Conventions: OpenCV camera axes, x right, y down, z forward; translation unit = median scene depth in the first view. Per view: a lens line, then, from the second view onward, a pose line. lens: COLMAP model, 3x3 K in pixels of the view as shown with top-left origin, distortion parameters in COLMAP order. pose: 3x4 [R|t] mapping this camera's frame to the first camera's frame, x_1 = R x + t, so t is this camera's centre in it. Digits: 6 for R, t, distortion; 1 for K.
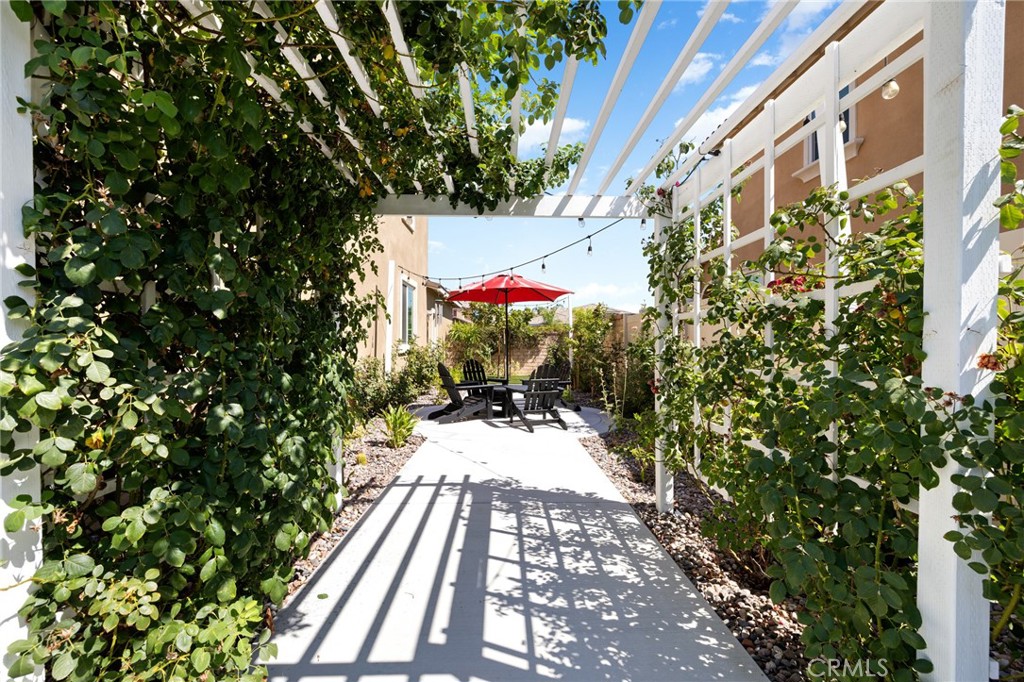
lens RADIAL K [[421.7, 0, 510.8], [0, 421.7, 344.4], [0, 0, 1]] dist [-0.000359, -0.000031]
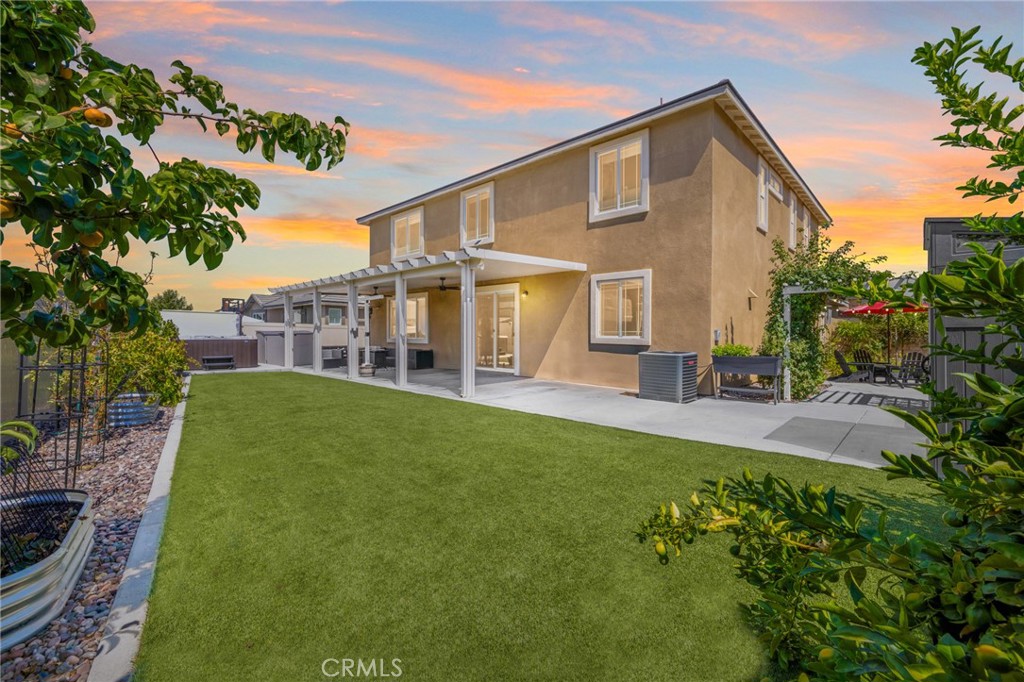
lens RADIAL K [[421.7, 0, 512.5], [0, 421.7, 339.5], [0, 0, 1]] dist [-0.000359, -0.000031]
pose [[0.708554, 0.012088, -0.705553, 0.115787], [-0.008388, 0.999927, 0.008708, -0.004930], [0.705607, -0.000252, 0.708603, -1.189971]]
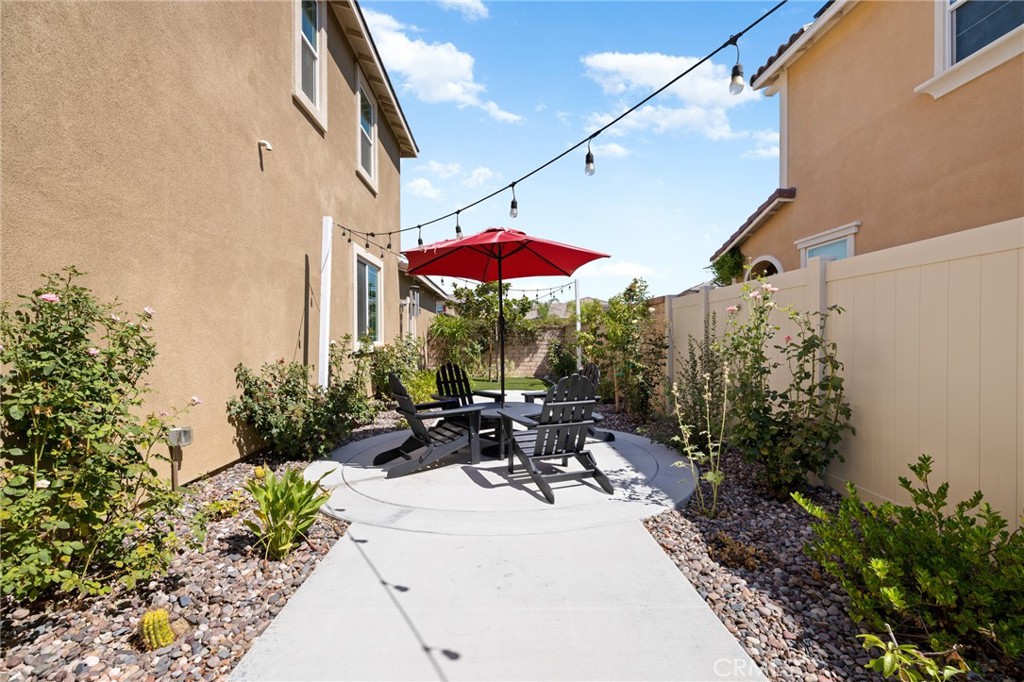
lens RADIAL K [[421.7, 0, 517.5], [0, 421.7, 338.4], [0, 0, 1]] dist [-0.000359, -0.000031]
pose [[0.999339, -0.010302, 0.034855, -0.007252], [0.010477, 0.999933, -0.004835, 0.000274], [-0.034803, 0.005197, 0.999381, 0.363697]]
